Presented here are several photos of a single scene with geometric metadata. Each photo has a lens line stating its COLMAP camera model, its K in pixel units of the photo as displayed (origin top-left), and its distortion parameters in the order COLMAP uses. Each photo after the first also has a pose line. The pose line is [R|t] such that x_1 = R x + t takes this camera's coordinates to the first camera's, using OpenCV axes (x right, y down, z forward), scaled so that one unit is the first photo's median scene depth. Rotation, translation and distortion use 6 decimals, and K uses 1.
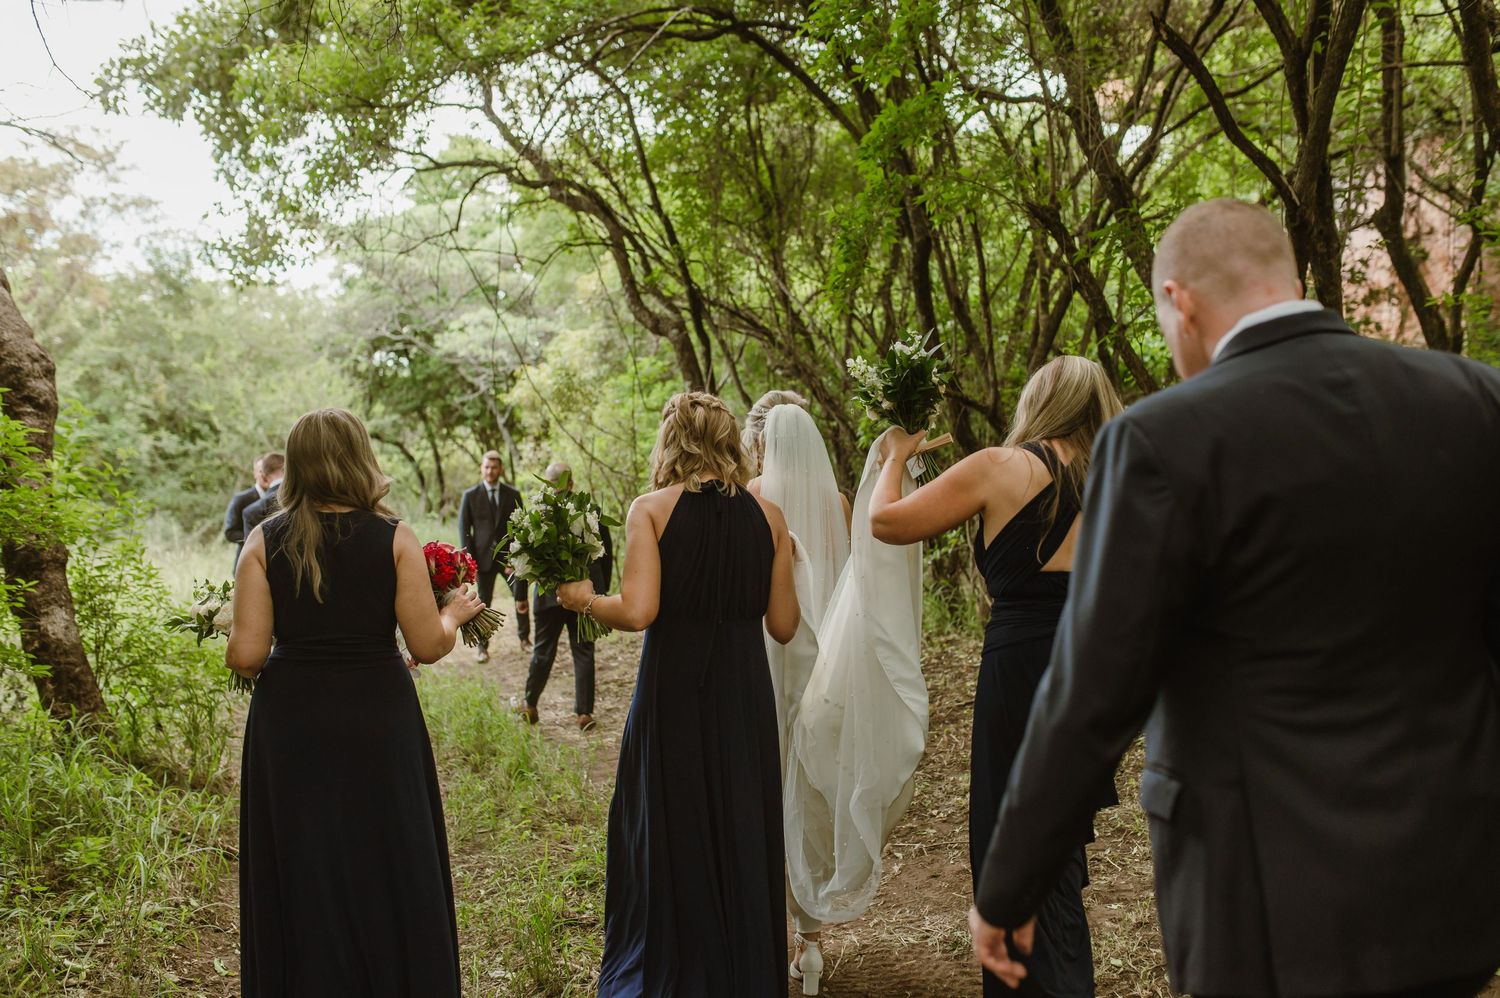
lens RADIAL K [[1391.9, 0, 750.0], [0, 1391.9, 499.0], [0, 0, 1]] dist [0.015645, 0.026617]
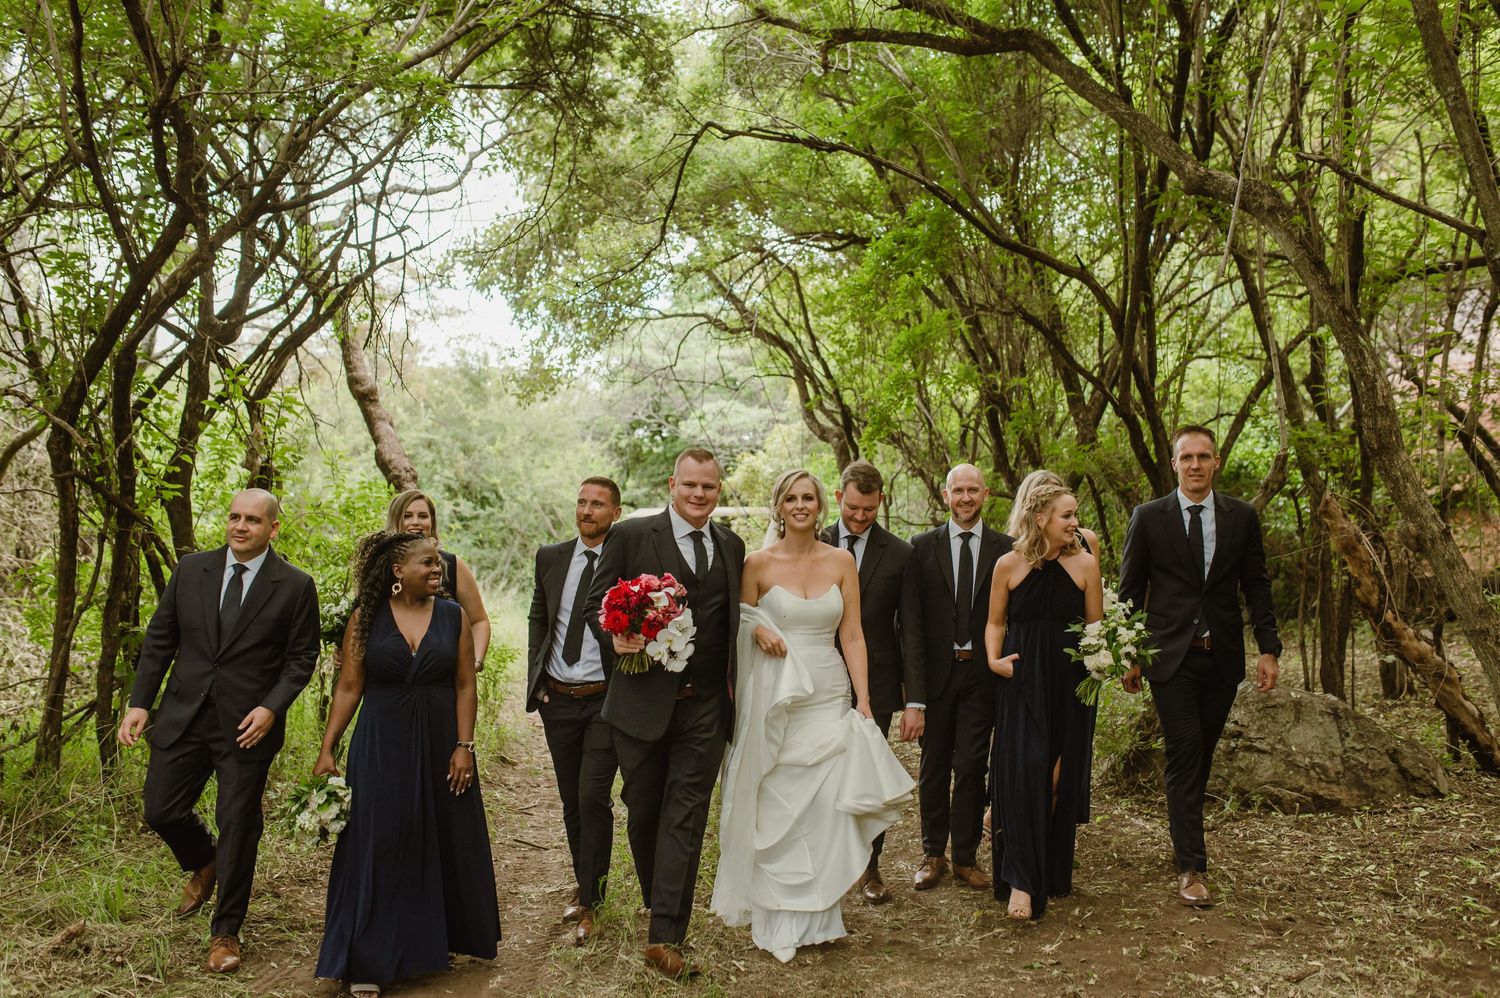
lens RADIAL K [[1384.4, 0, 746.5], [0, 1384.4, 492.1], [0, 0, 1]] dist [0.030774, 0.010647]
pose [[0.982088, 0.024746, -0.186793, 0.059539], [-0.034803, 0.998105, -0.050753, -0.000537], [0.185183, 0.056345, 0.981087, -0.163424]]
